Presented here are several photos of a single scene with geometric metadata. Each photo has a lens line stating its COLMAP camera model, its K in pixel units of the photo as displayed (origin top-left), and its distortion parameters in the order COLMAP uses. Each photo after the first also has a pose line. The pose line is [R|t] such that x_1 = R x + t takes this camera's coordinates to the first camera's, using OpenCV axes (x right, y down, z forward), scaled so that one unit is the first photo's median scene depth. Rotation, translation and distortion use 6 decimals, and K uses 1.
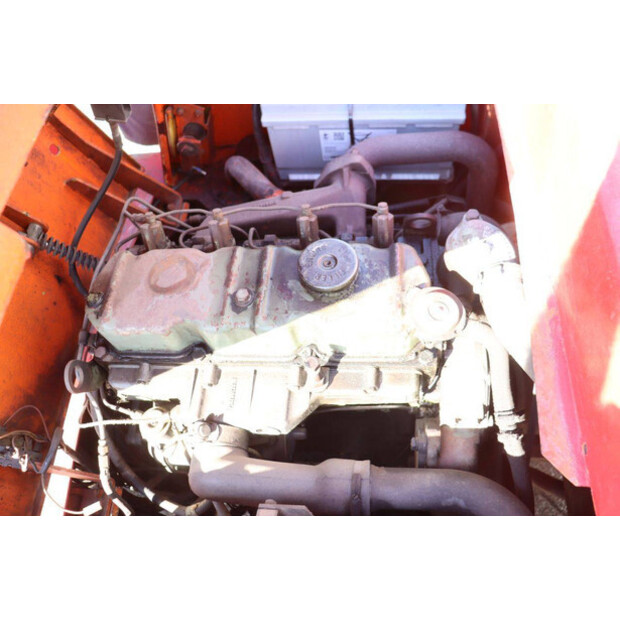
lens RADIAL K [[693.5, 0, 310.0], [0, 693.5, 310.0], [0, 0, 1]] dist [-0.044873, 0.007279]
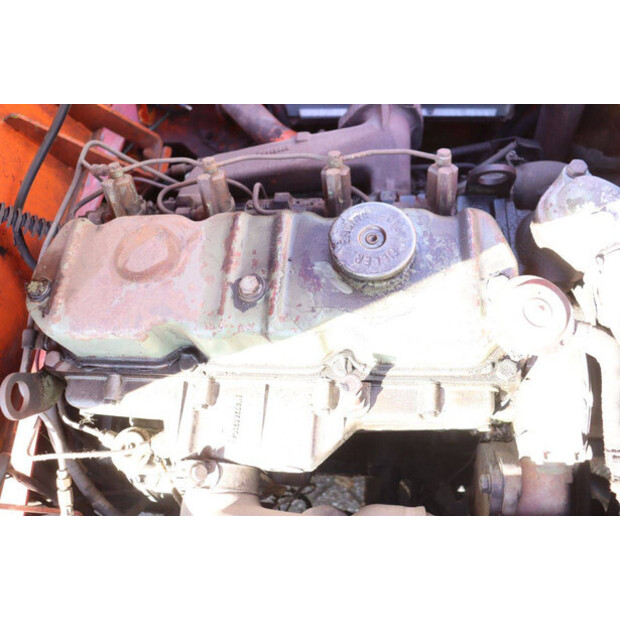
lens RADIAL K [[647.5, 0, 310.0], [0, 647.5, 310.0], [0, 0, 1]] dist [-0.089979, 0.157412]
pose [[0.999574, -0.006887, 0.028374, -0.052385], [0.003916, 0.994627, 0.103454, -0.060369], [-0.028934, -0.103299, 0.994229, 0.334269]]
